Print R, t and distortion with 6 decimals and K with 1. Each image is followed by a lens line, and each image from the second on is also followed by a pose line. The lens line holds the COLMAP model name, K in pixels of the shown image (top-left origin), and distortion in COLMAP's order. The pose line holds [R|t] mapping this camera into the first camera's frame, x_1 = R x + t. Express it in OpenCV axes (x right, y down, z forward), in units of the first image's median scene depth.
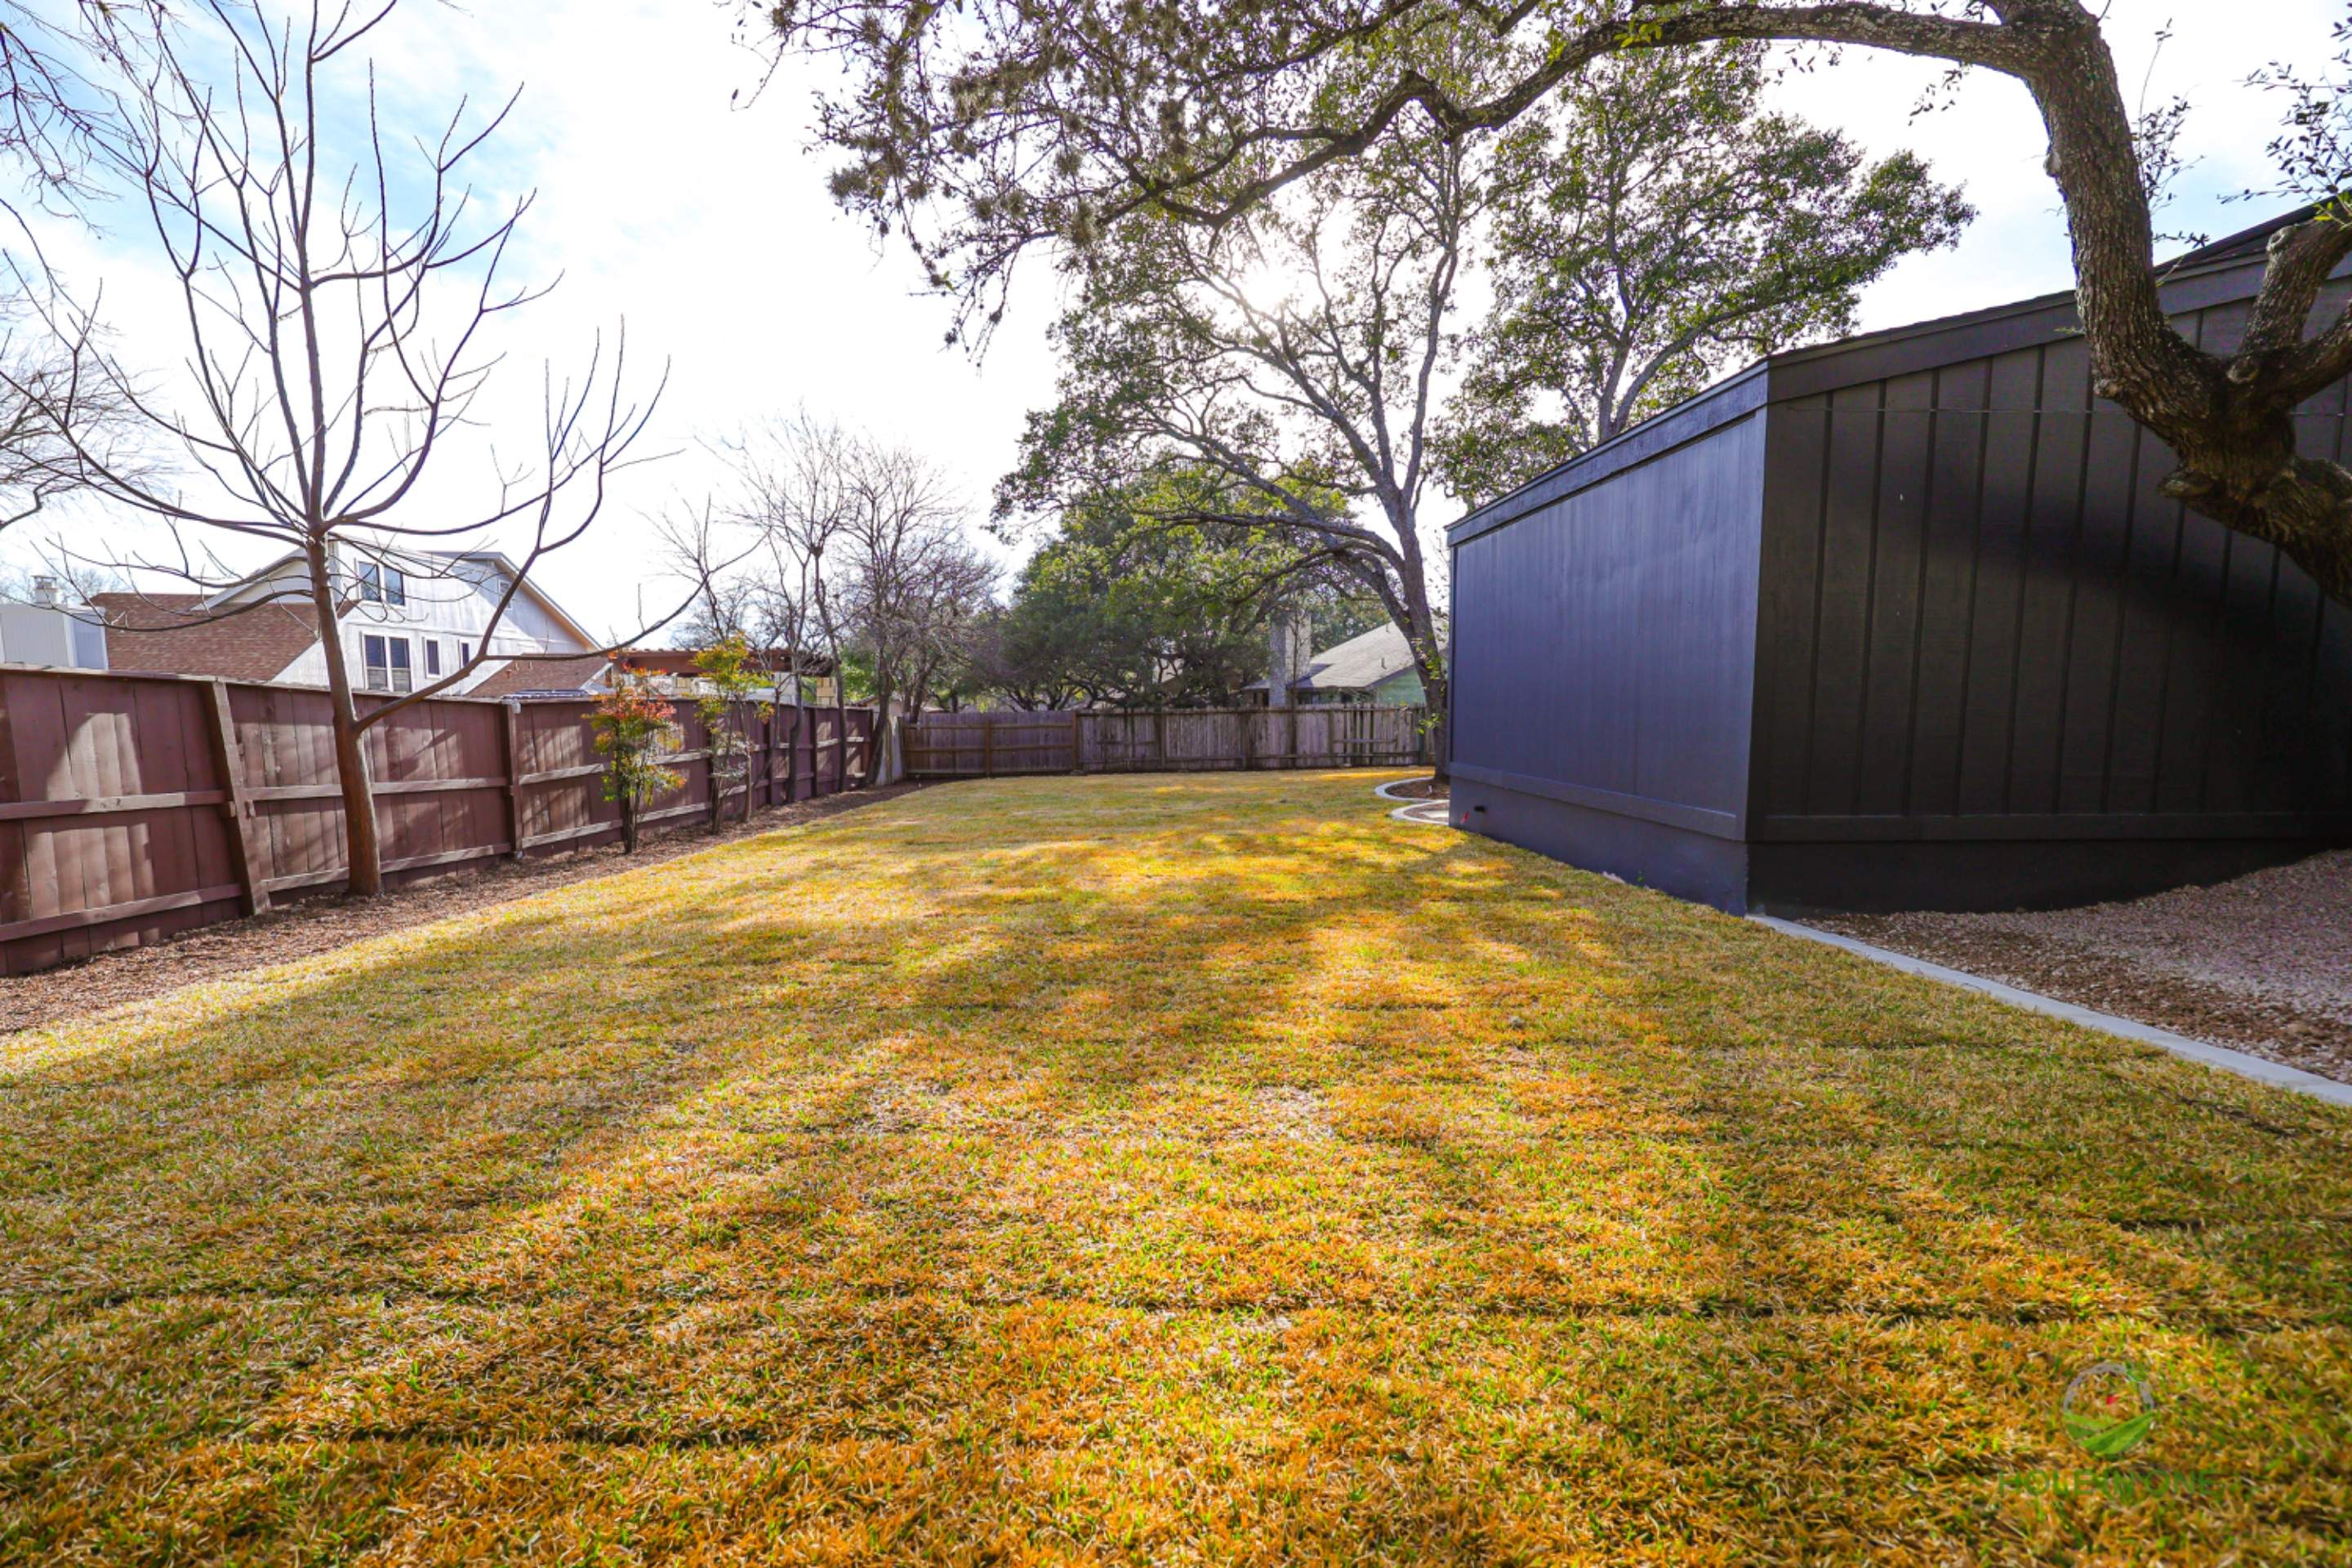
lens RADIAL K [[947.1, 0, 1175.7], [0, 947.1, 775.9], [0, 0, 1]] dist [0.001160, 0.000401]
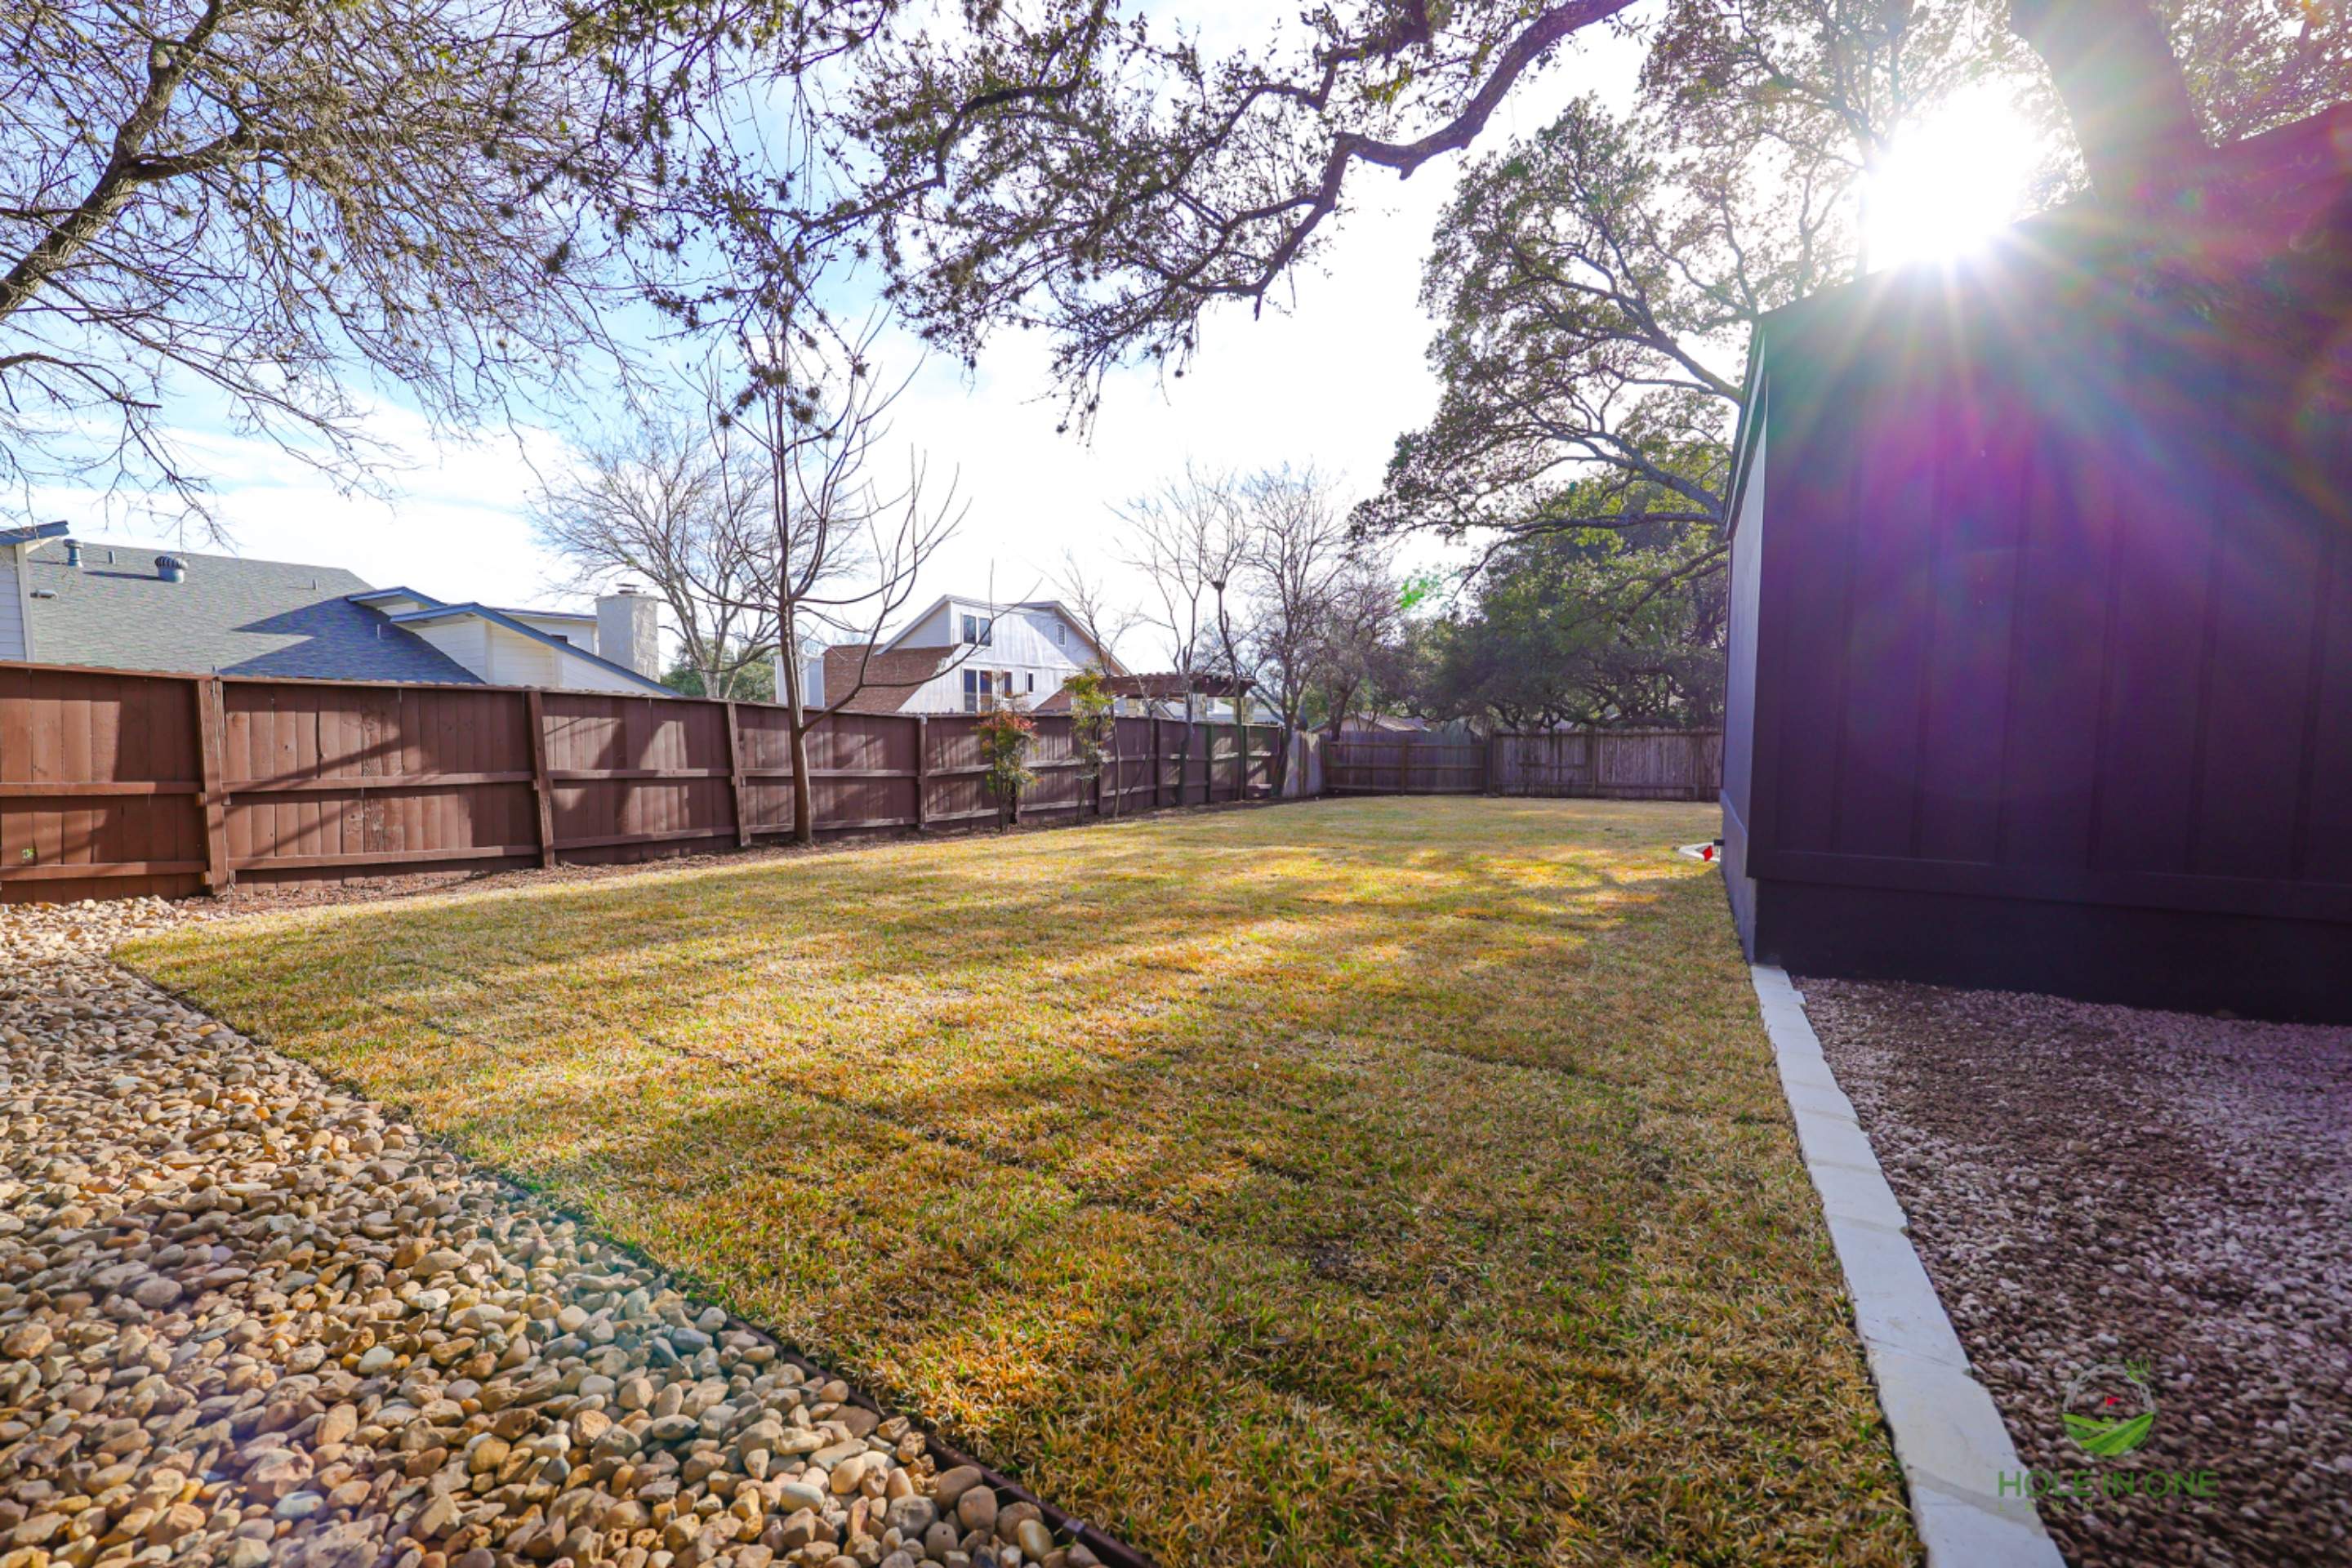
lens RADIAL K [[947.1, 0, 1155.6], [0, 947.1, 775.9], [0, 0, 1]] dist [0.001160, 0.000401]
pose [[0.835803, 0.038581, -0.547672, 0.317631], [-0.049905, 0.998737, -0.005804, -0.000169], [0.546757, 0.032183, 0.836673, 0.016791]]
